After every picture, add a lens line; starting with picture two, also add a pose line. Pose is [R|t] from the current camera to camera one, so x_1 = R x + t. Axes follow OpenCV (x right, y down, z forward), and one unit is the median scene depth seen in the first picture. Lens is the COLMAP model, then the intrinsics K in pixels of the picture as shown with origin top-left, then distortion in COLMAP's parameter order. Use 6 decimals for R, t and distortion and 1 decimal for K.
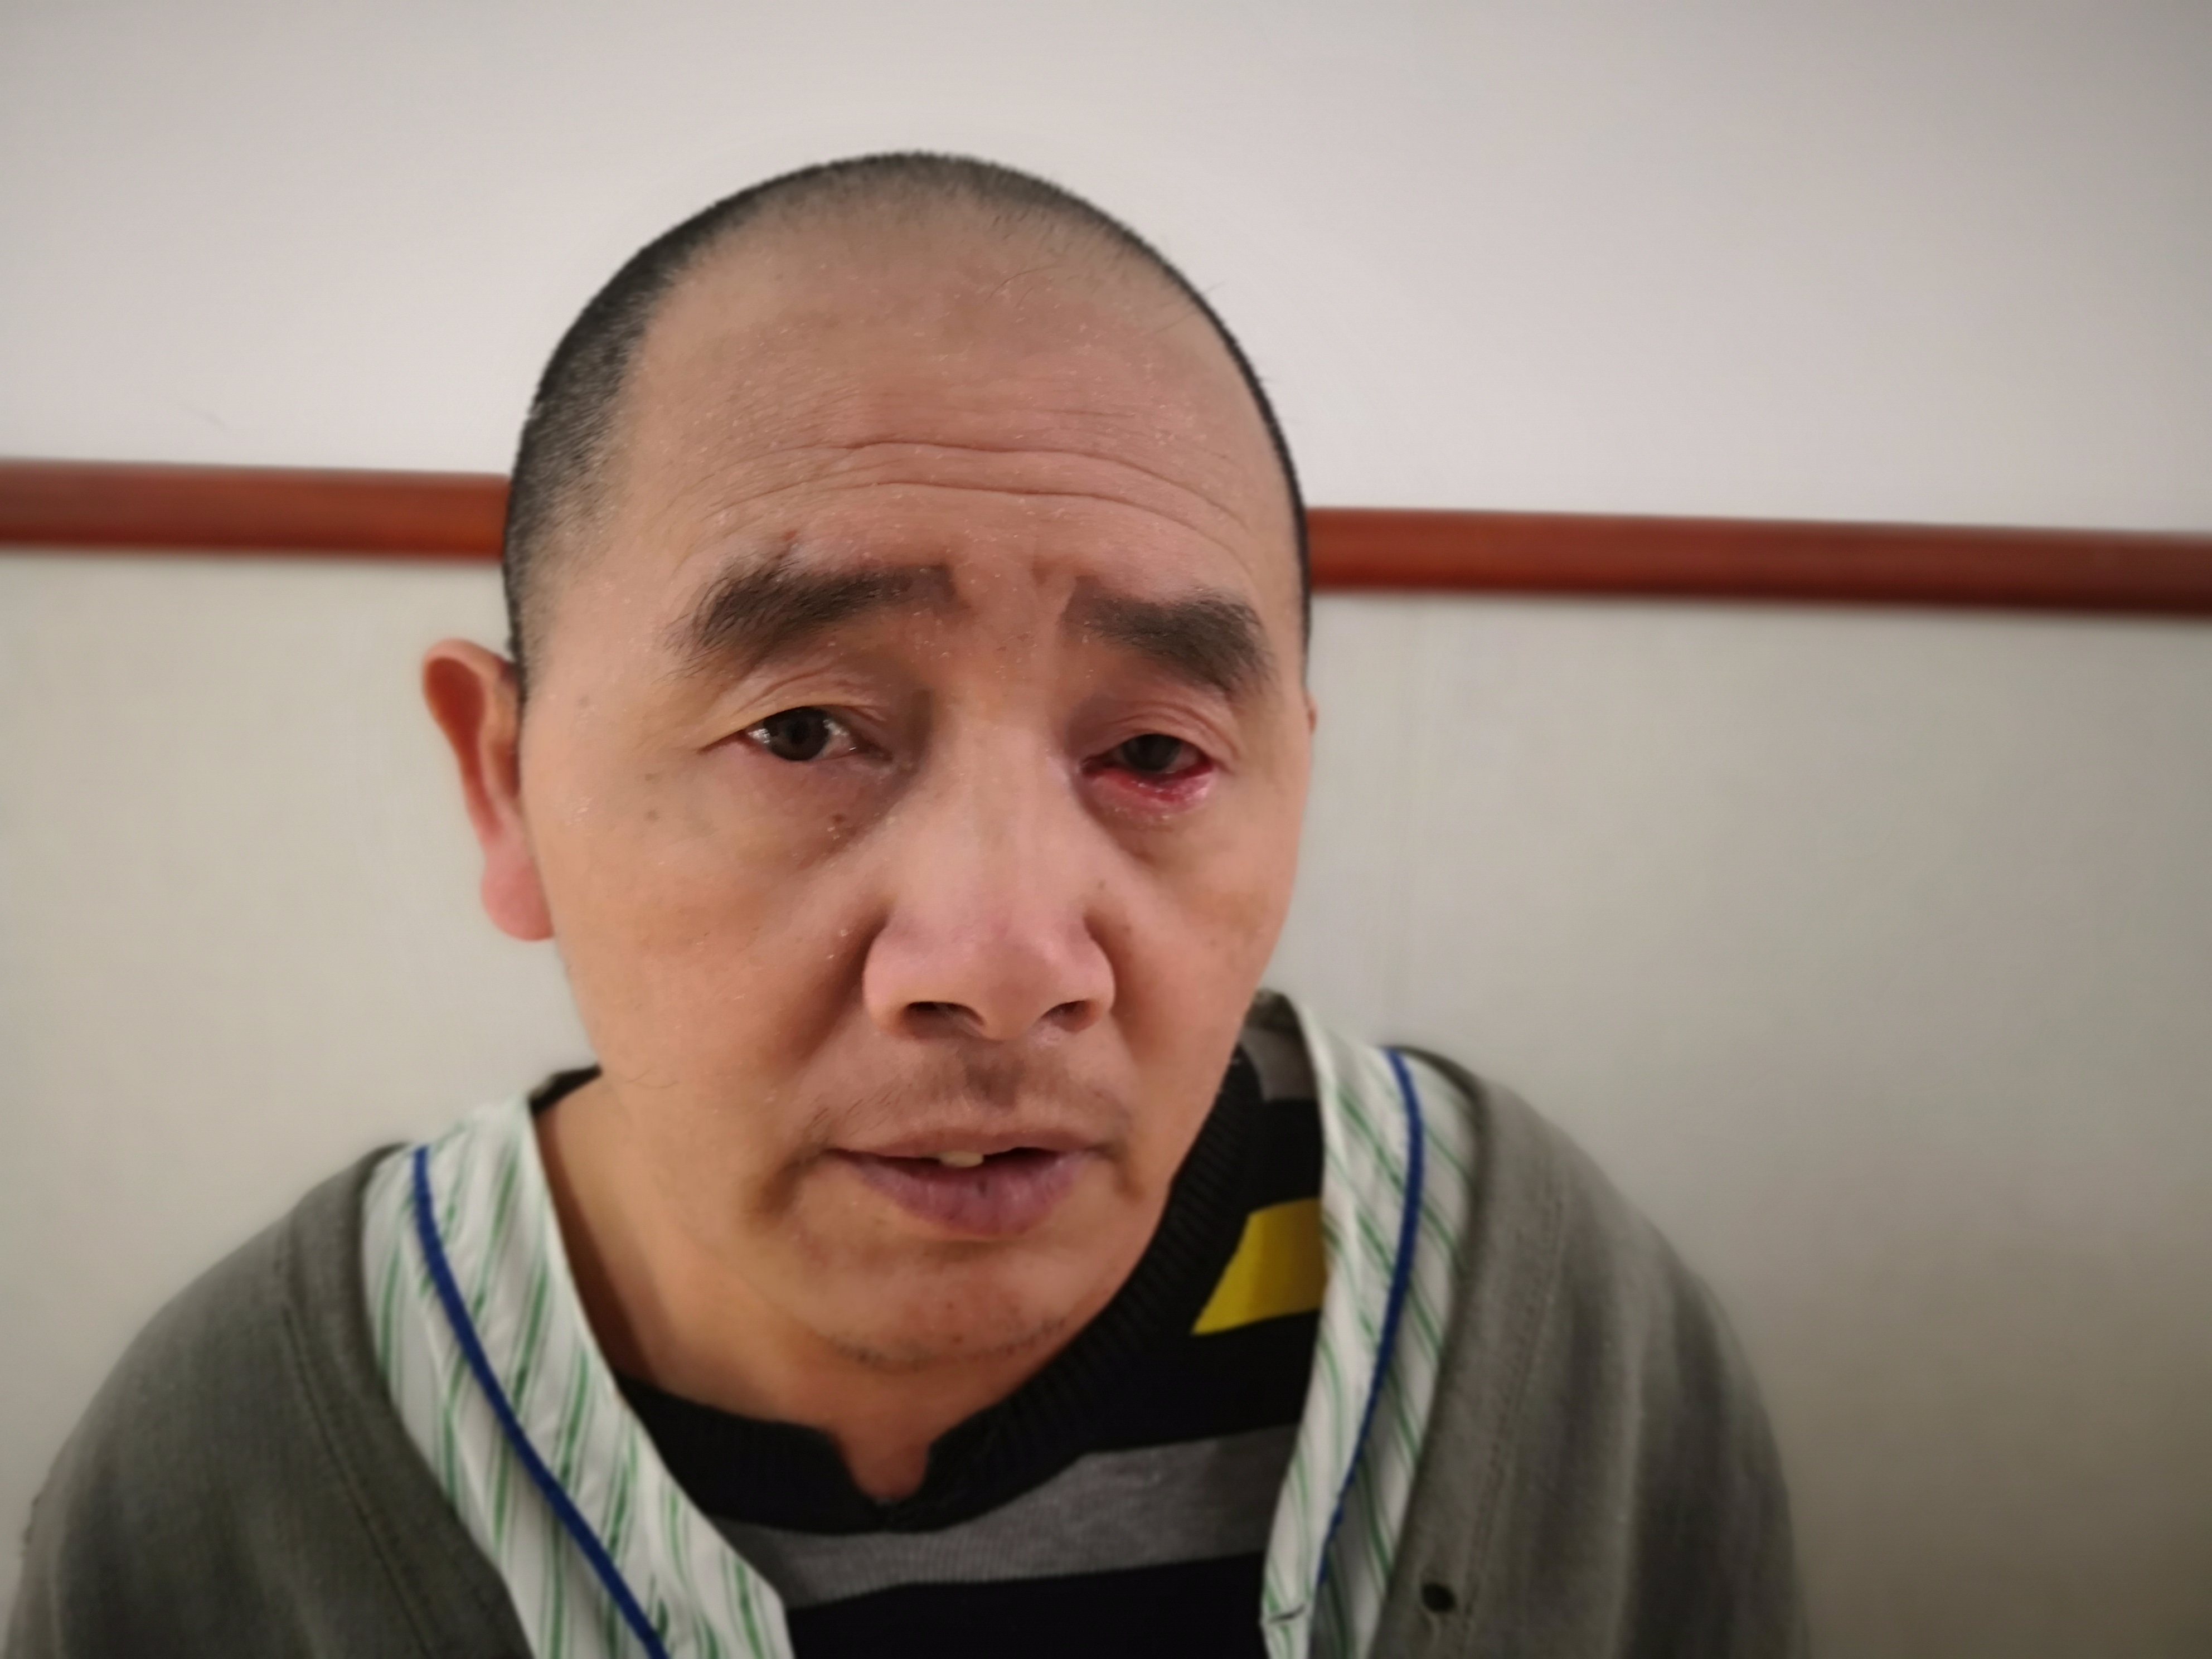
lens RADIAL K [[1685.6, 0, 970.6], [0, 1685.6, 827.1], [0, 0, 1]] dist [-0.000759, -0.020179]
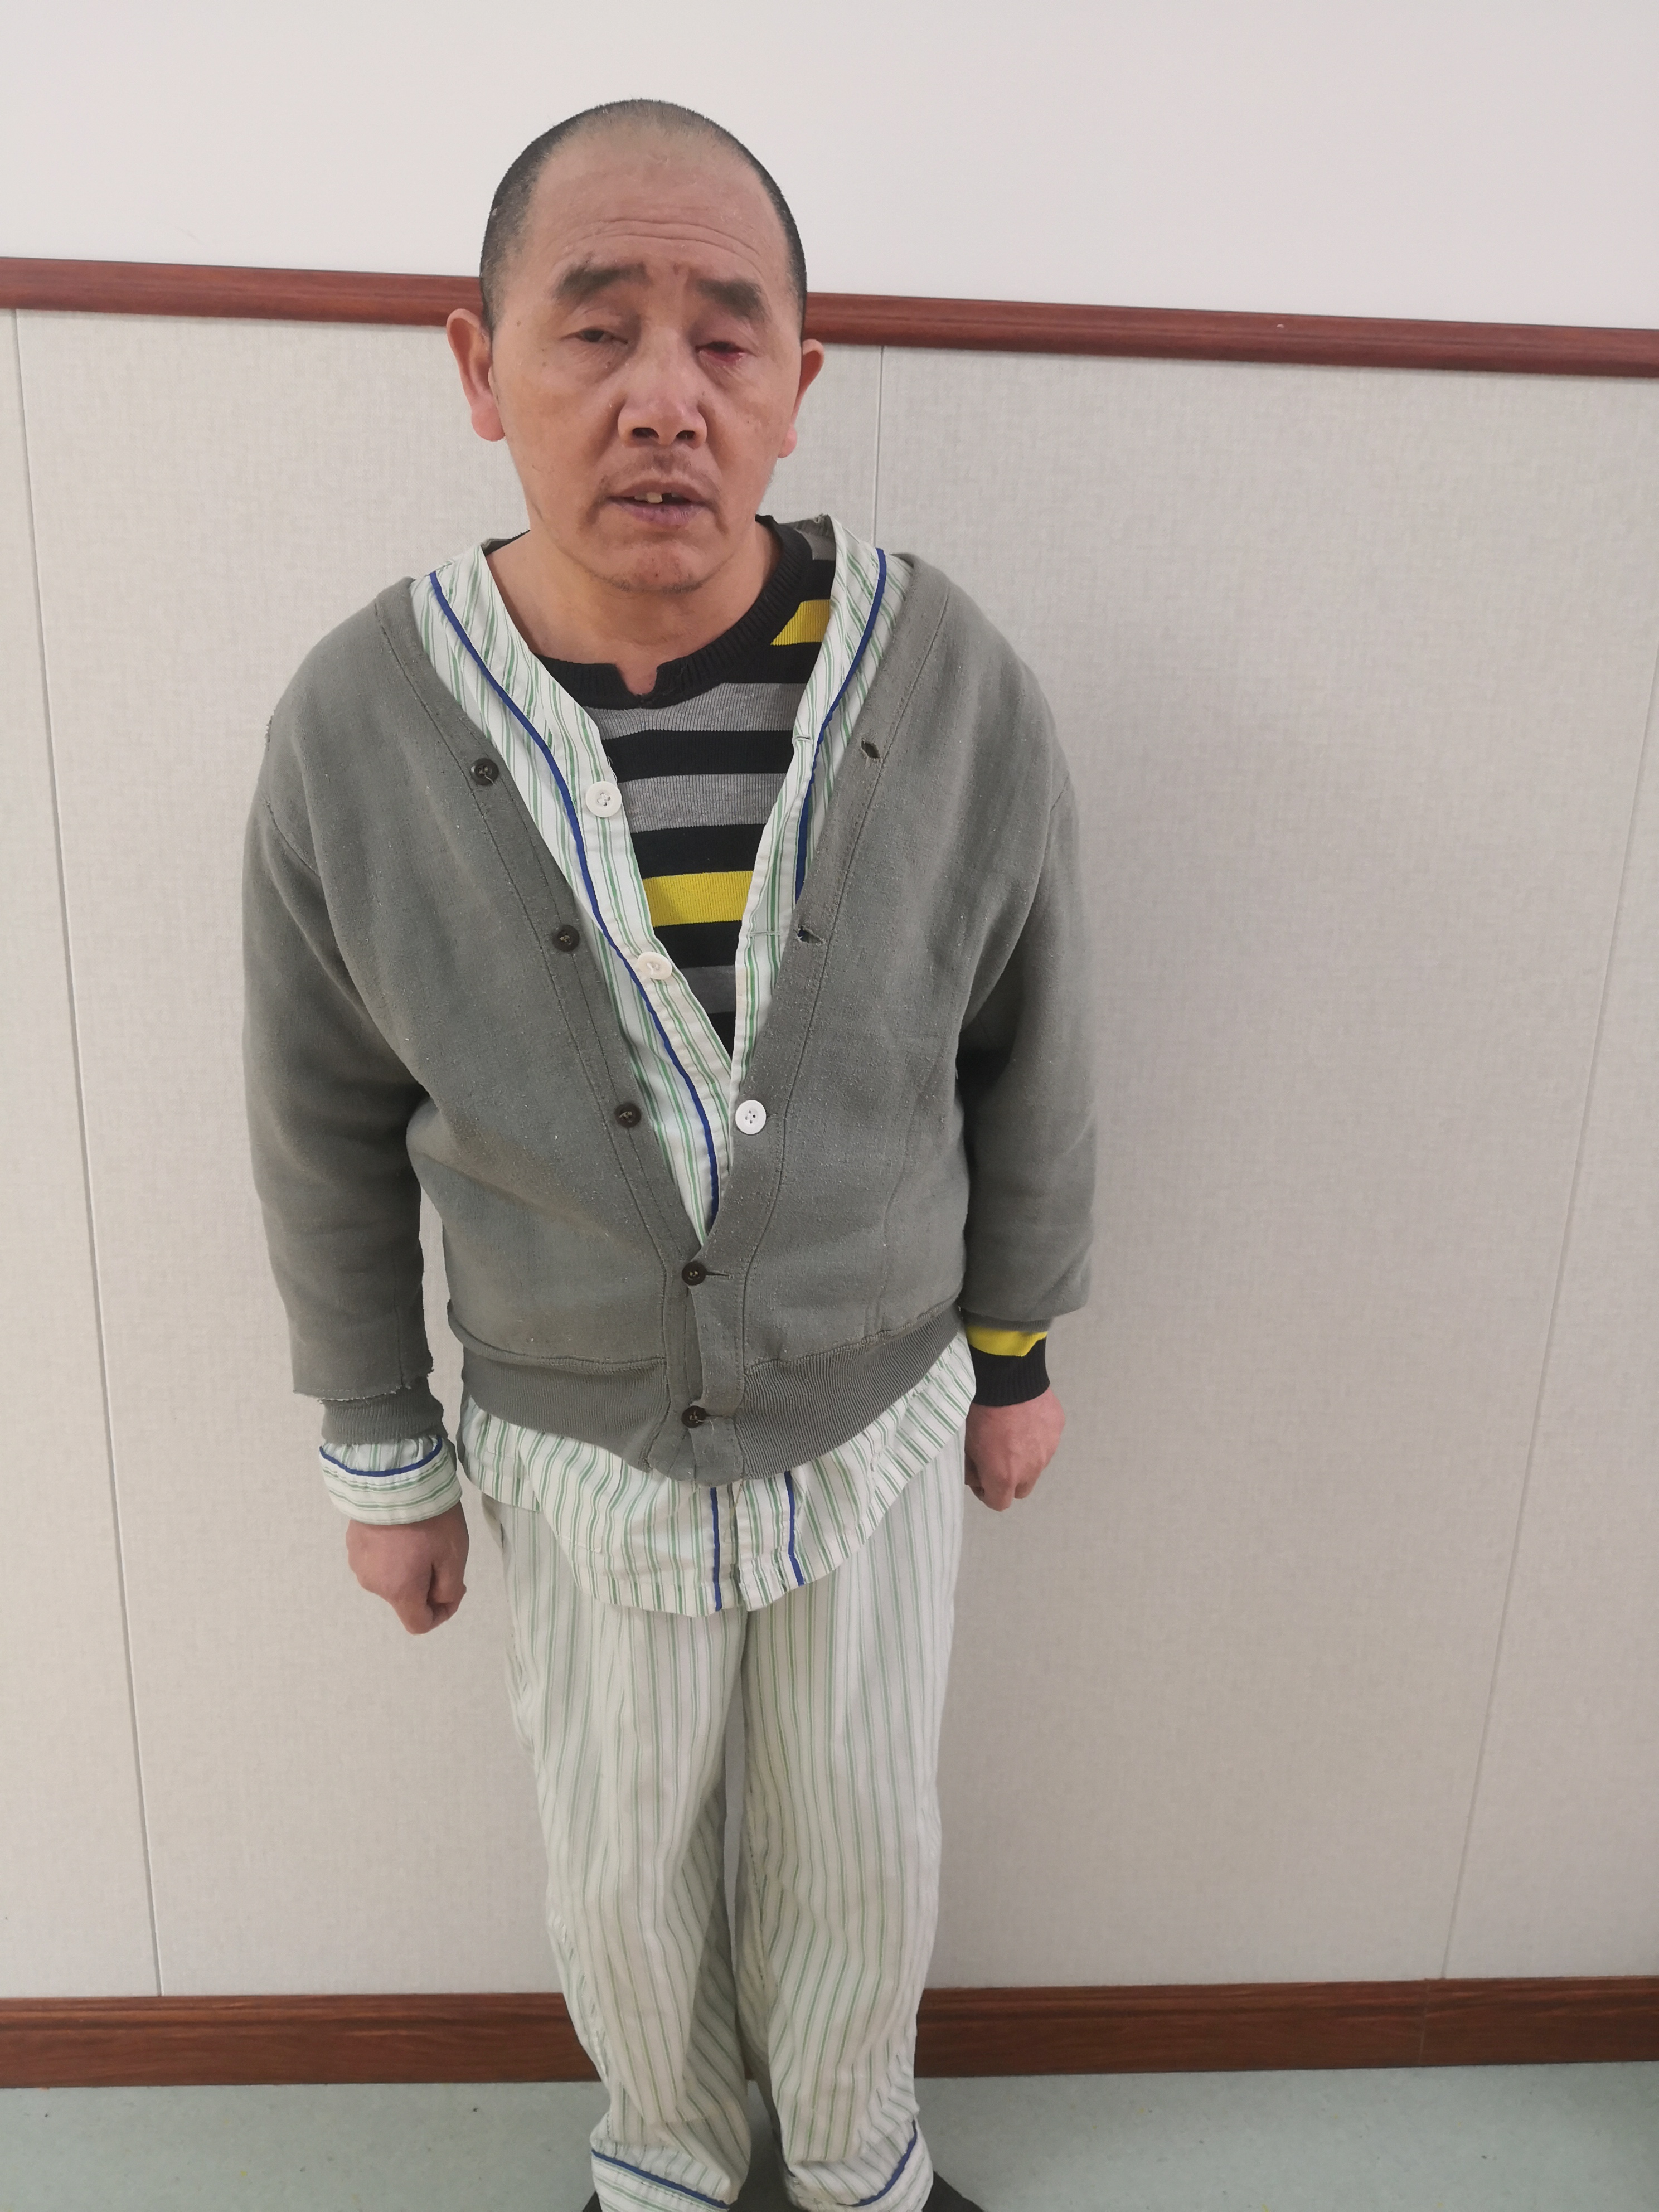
lens RADIAL K [[1733.2, 0, 829.7], [0, 1733.2, 1114.6], [0, 0, 1]] dist [-0.011930, -0.006363]
pose [[0.999847, 0.003915, 0.017060, 0.187230], [-0.007461, 0.977014, 0.213046, 0.457216], [-0.015833, -0.213140, 0.976893, -1.603946]]
